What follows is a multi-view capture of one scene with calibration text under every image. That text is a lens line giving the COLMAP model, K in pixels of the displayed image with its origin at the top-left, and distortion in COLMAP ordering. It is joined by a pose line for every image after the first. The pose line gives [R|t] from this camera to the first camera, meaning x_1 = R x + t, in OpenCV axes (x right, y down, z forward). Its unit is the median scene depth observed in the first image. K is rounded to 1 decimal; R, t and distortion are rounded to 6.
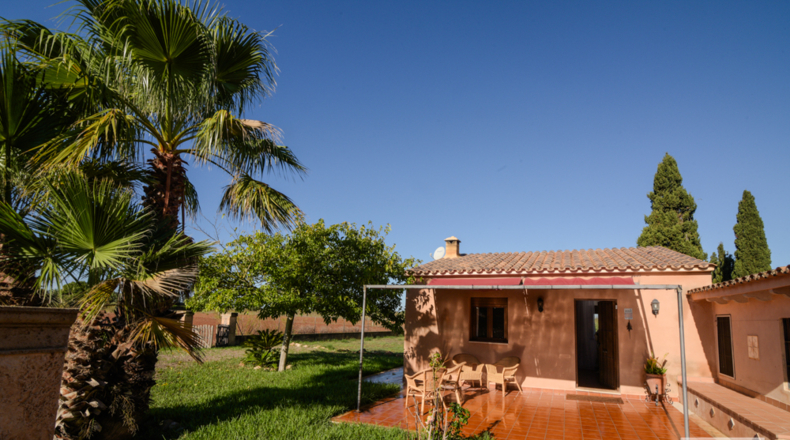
lens RADIAL K [[368.0, 0, 393.4], [0, 368.0, 266.9], [0, 0, 1]] dist [-0.020357, 0.000035]
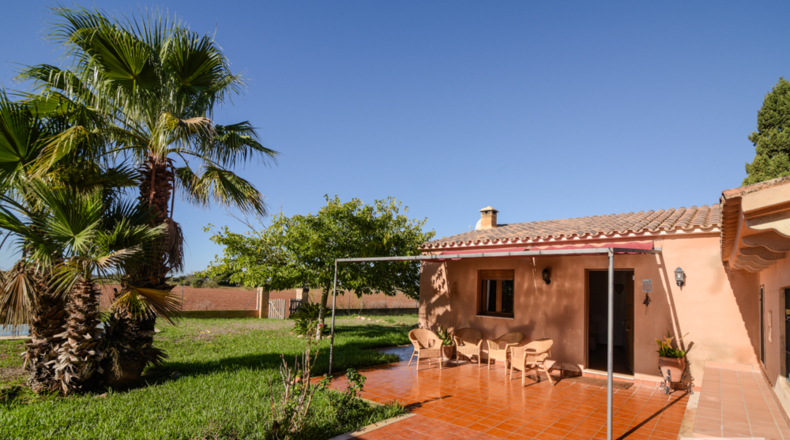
lens RADIAL K [[368.0, 0, 393.4], [0, 368.0, 266.9], [0, 0, 1]] dist [-0.020357, 0.000035]
pose [[0.955949, -0.019773, -0.292866, 0.319323], [0.037781, 0.997718, 0.055959, 0.016039], [0.291091, -0.064559, 0.954515, 0.035143]]
